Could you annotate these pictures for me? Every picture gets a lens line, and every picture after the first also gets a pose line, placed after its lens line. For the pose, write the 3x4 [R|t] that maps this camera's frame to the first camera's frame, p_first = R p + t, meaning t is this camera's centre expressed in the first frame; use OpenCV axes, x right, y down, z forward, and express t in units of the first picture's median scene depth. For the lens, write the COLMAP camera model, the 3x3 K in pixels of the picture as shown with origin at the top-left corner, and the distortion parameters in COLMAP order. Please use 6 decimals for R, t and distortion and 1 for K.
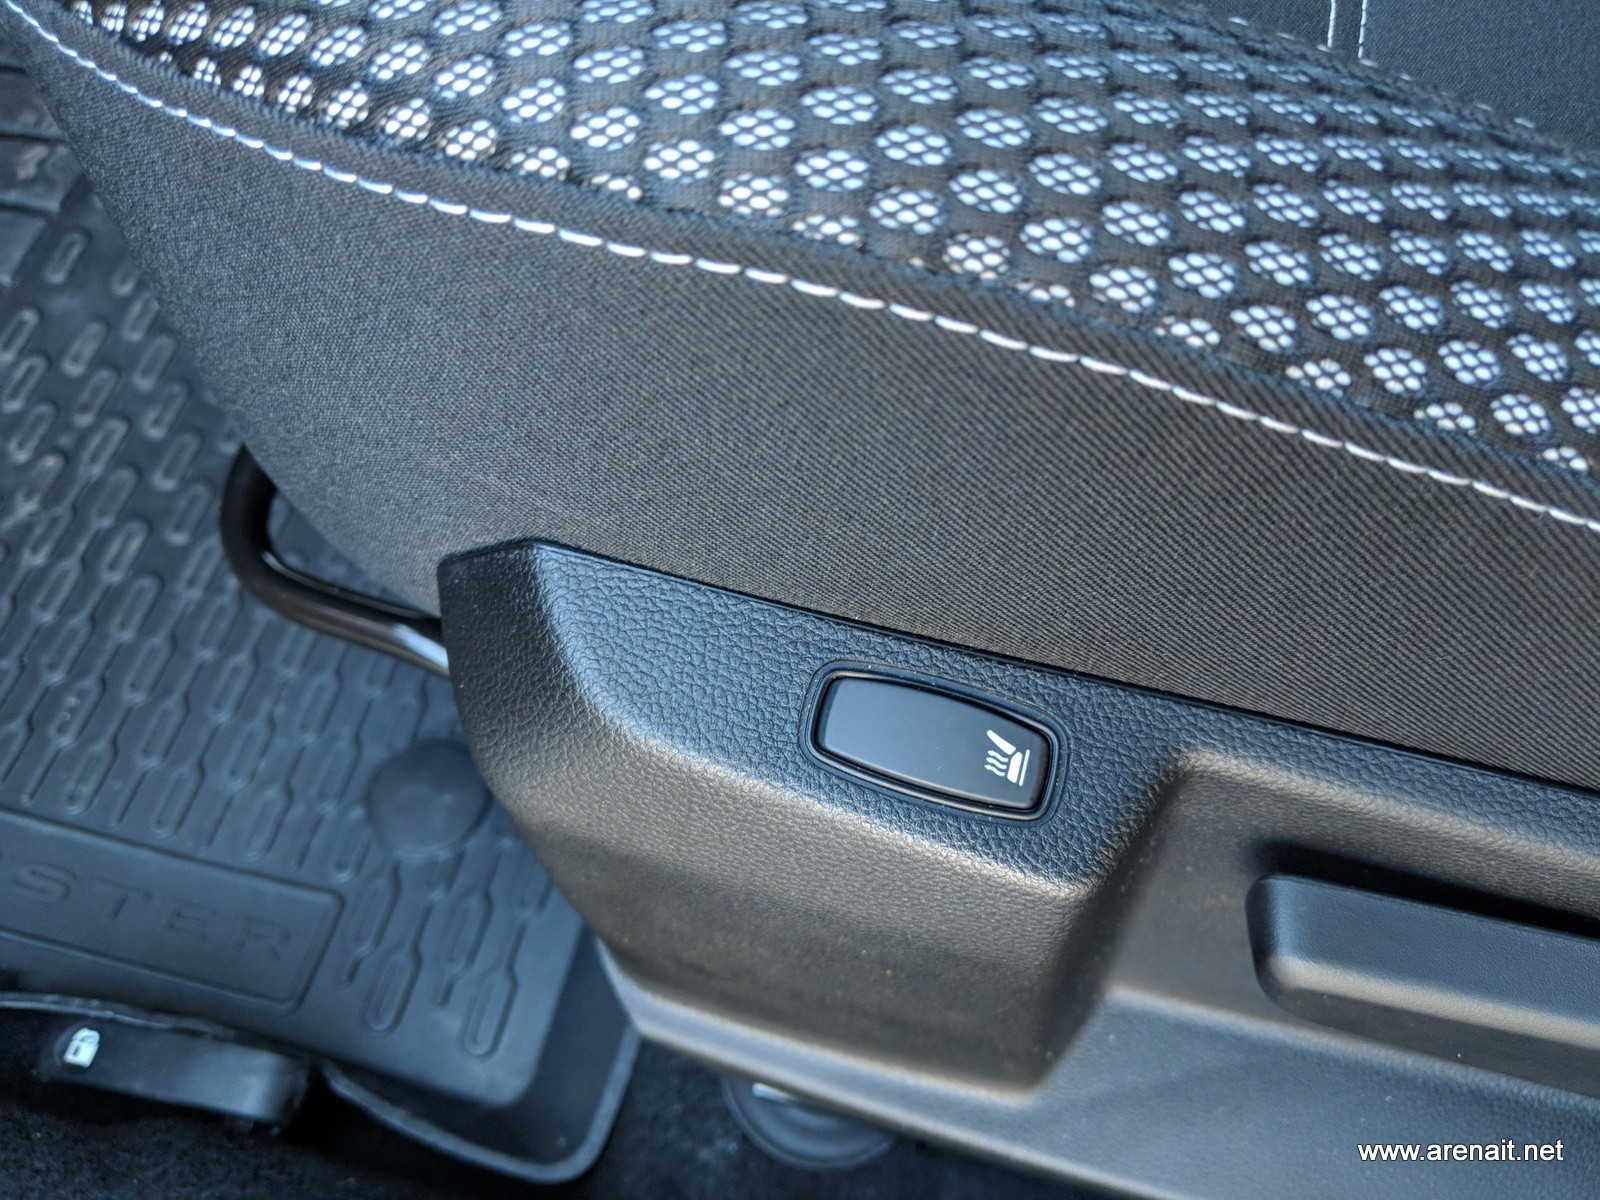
lens RADIAL K [[1290.3, 0, 800.1], [0, 1290.3, 605.8], [0, 0, 1]] dist [0.013587, -0.046337]
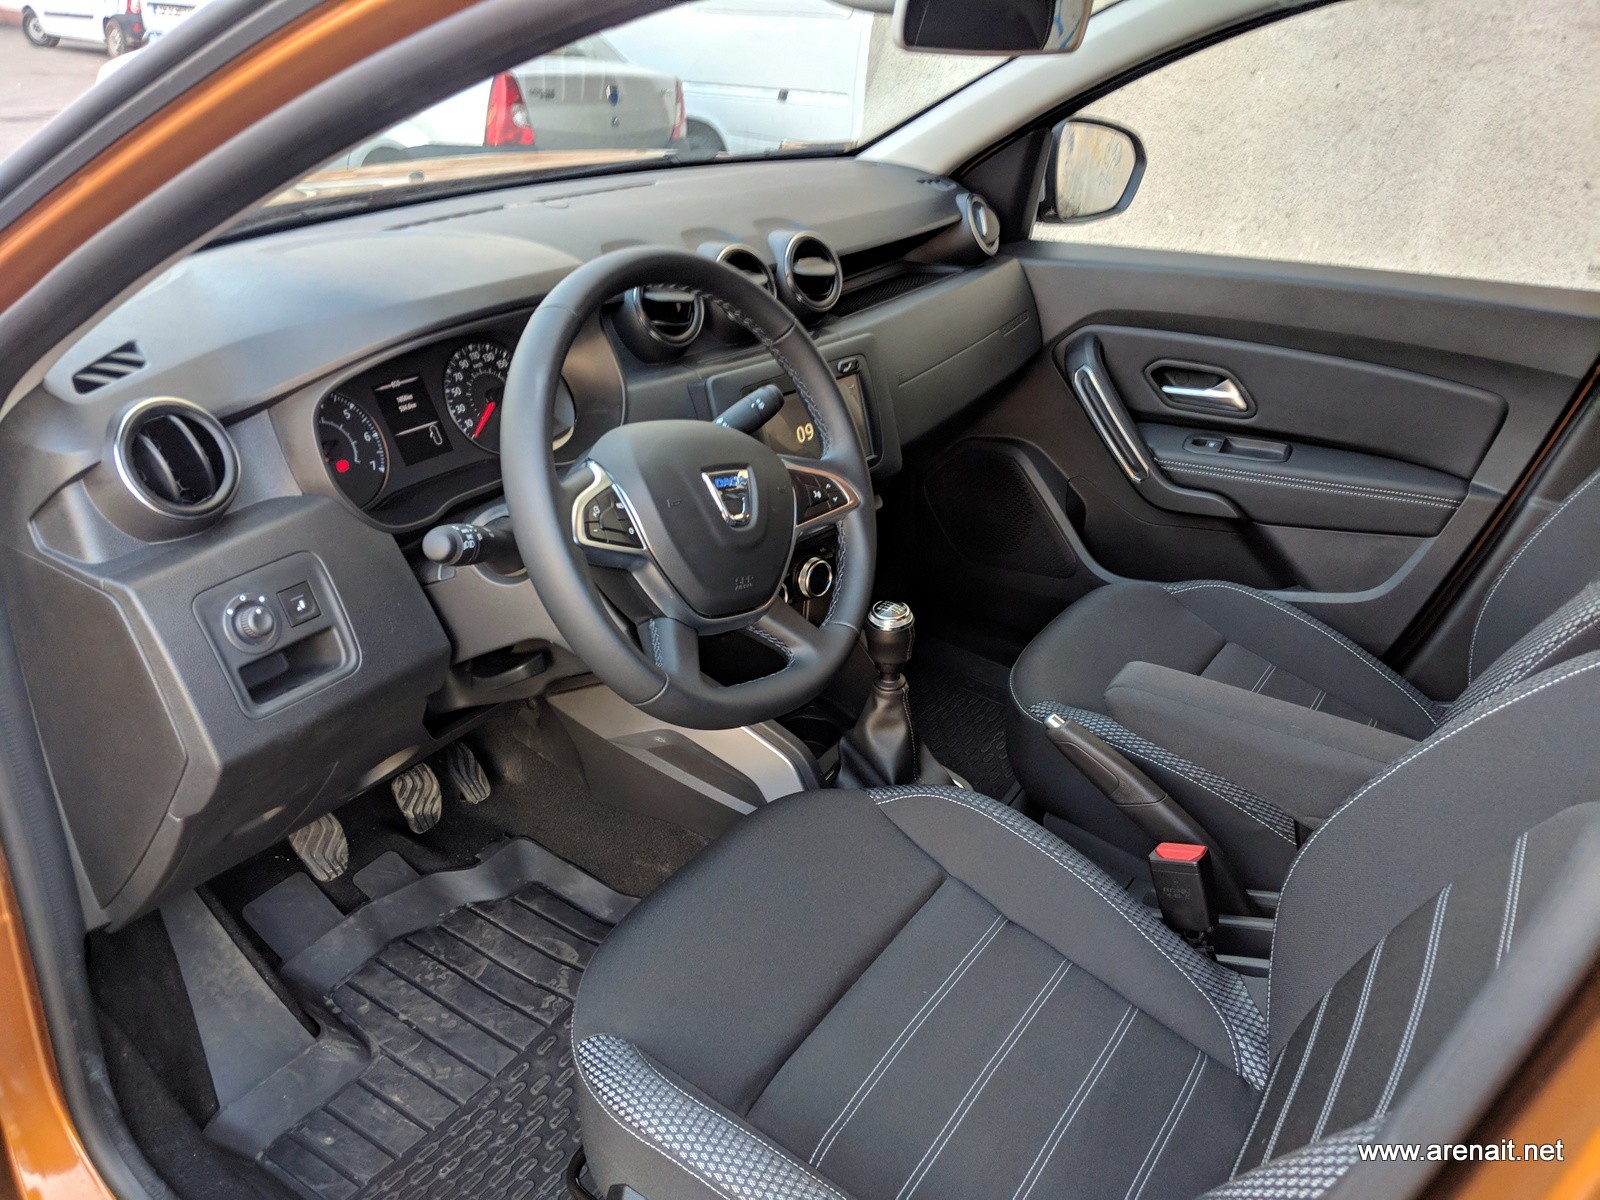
lens RADIAL K [[1290.3, 0, 790.5], [0, 1290.3, 613.5], [0, 0, 1]] dist [0.013587, -0.046337]
pose [[0.934643, 0.145021, -0.324672, 0.655787], [-0.296870, 0.820823, -0.487973, 0.149174], [0.195732, 0.552466, 0.810229, -1.616259]]
